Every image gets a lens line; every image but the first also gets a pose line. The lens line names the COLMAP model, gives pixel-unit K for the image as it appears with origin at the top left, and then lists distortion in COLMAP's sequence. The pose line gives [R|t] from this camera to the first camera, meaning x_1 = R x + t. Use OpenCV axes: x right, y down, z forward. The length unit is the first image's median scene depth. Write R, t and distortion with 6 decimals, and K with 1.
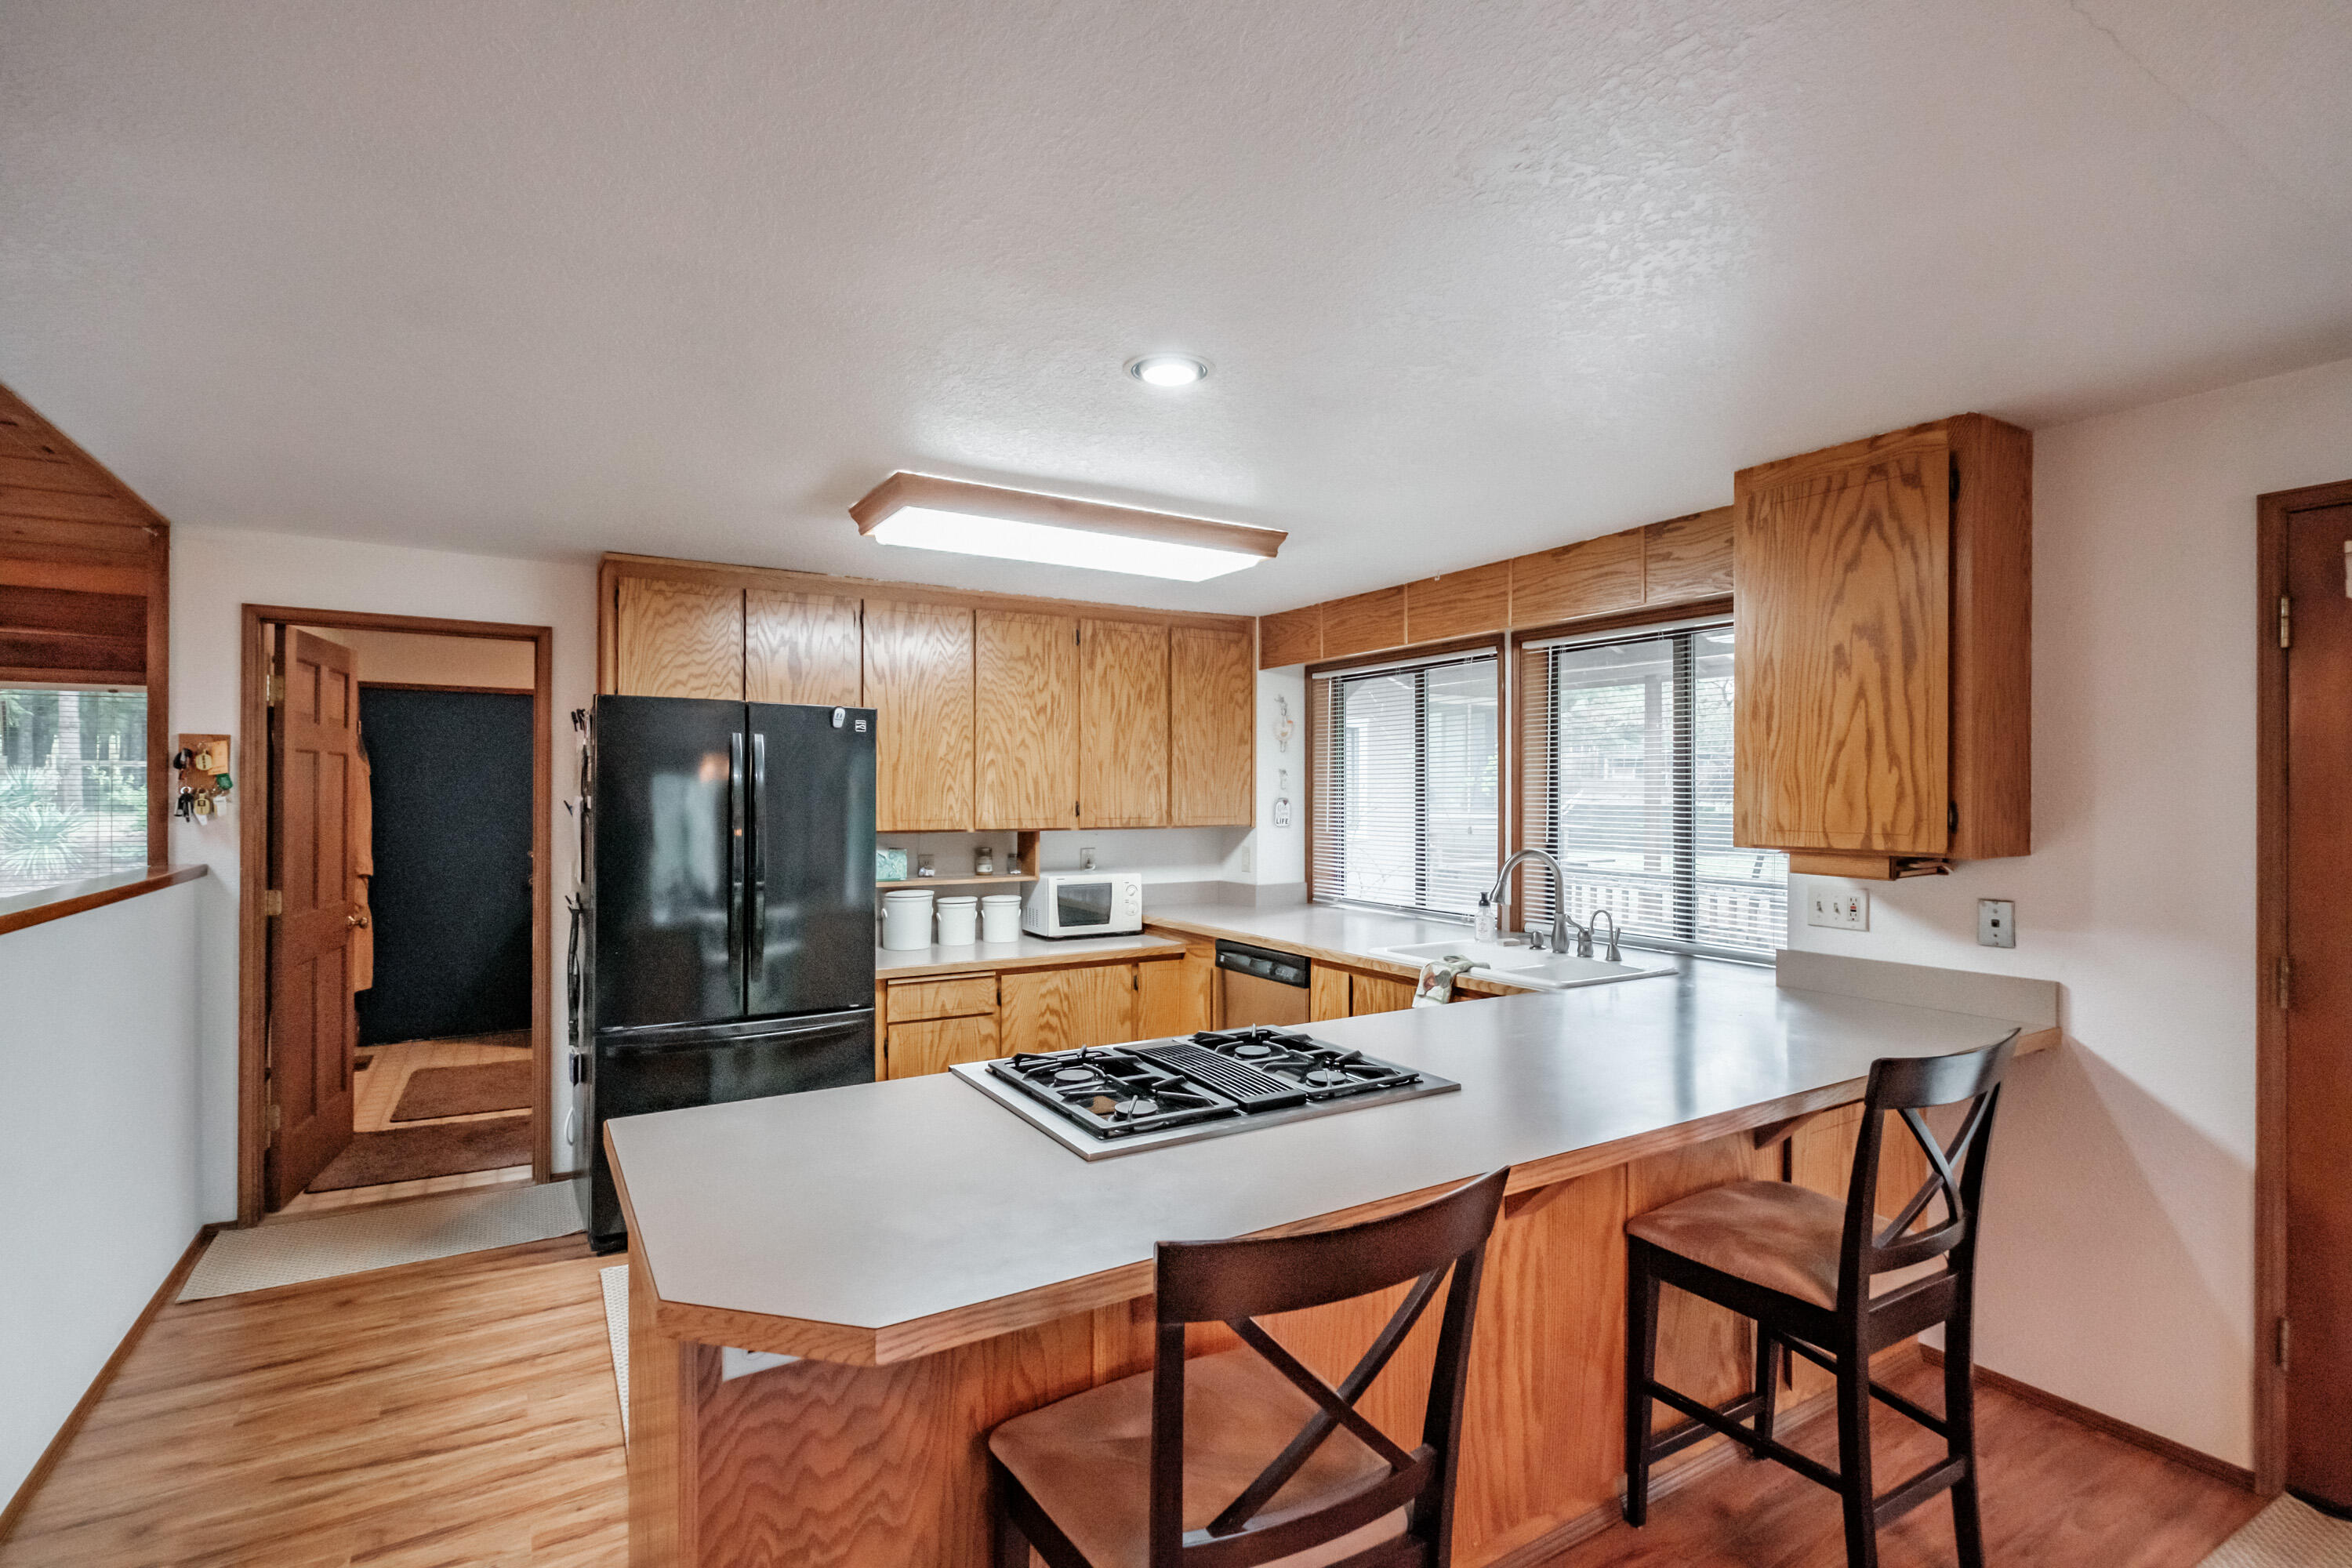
lens RADIAL K [[1080.6, 0, 1162.4], [0, 1080.6, 787.7], [0, 0, 1]] dist [0.021510, 0.000453]
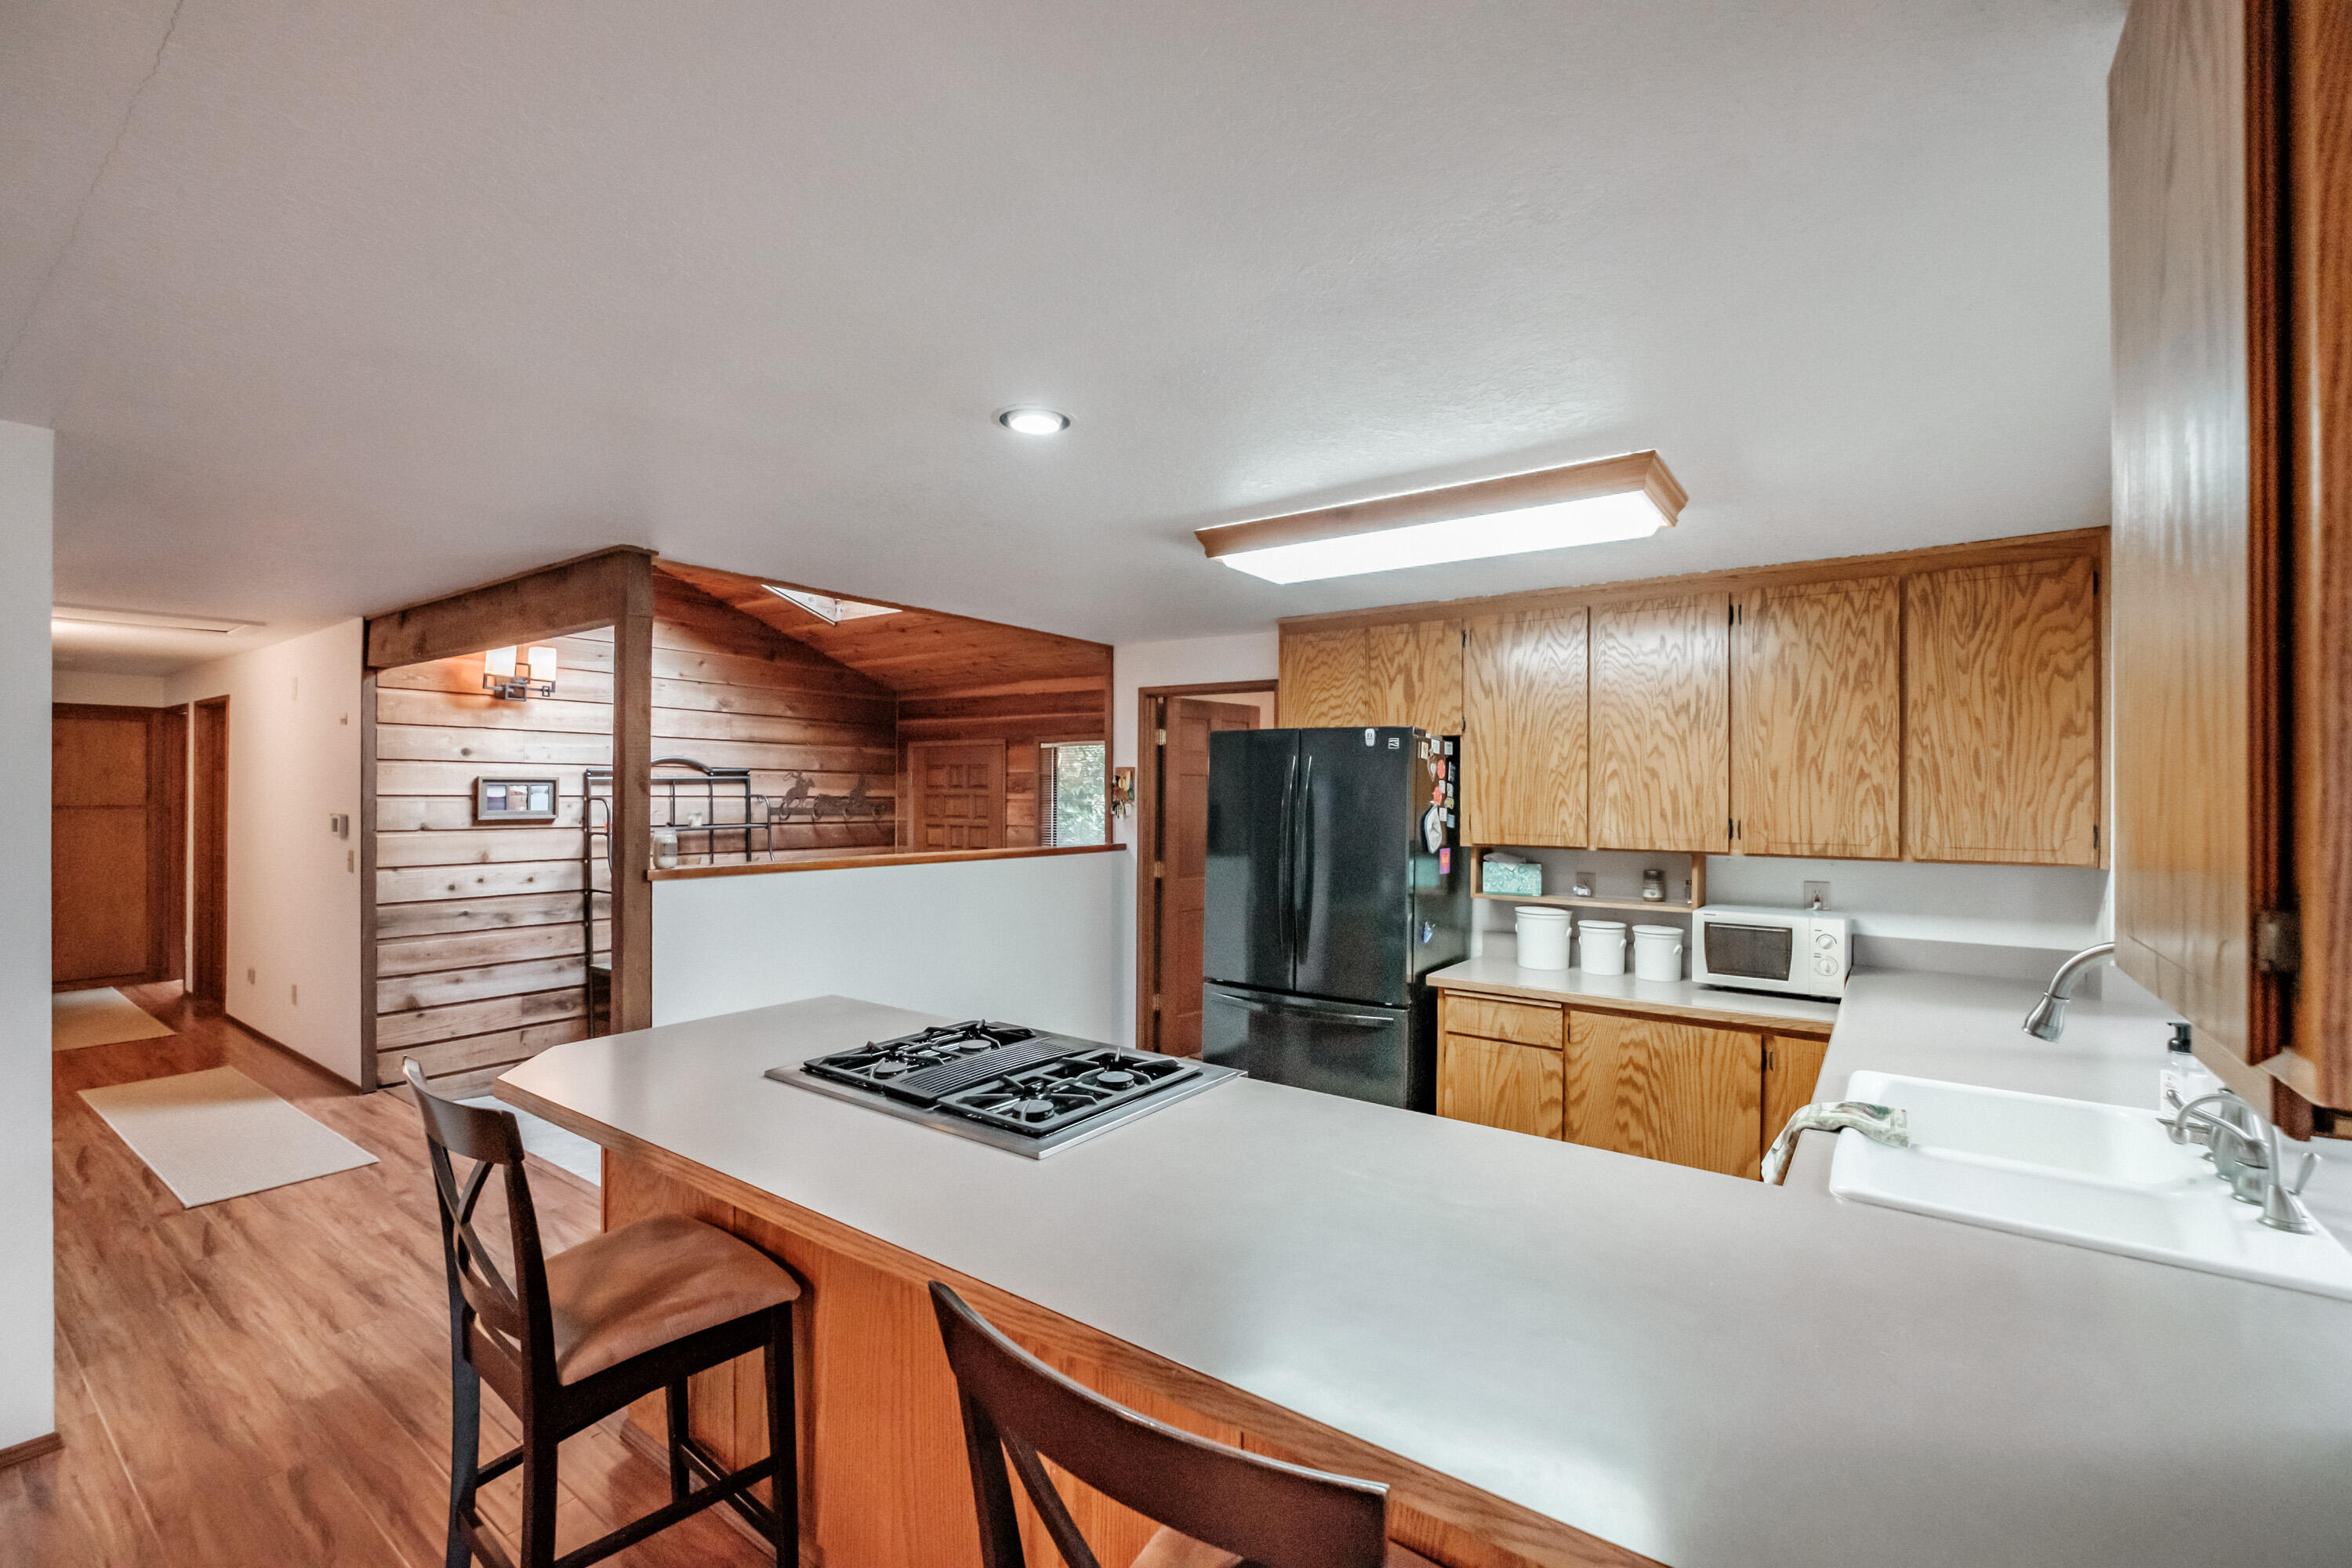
lens RADIAL K [[1010.6, 0, 1167.7], [0, 1010.6, 782.5], [0, 0, 1]] dist [-0.001413, -0.000061]
pose [[0.398662, -0.009993, -0.917043, 0.468720], [-0.004575, 0.999907, -0.012885, -0.003638], [0.917086, 0.009332, 0.398579, 0.338712]]
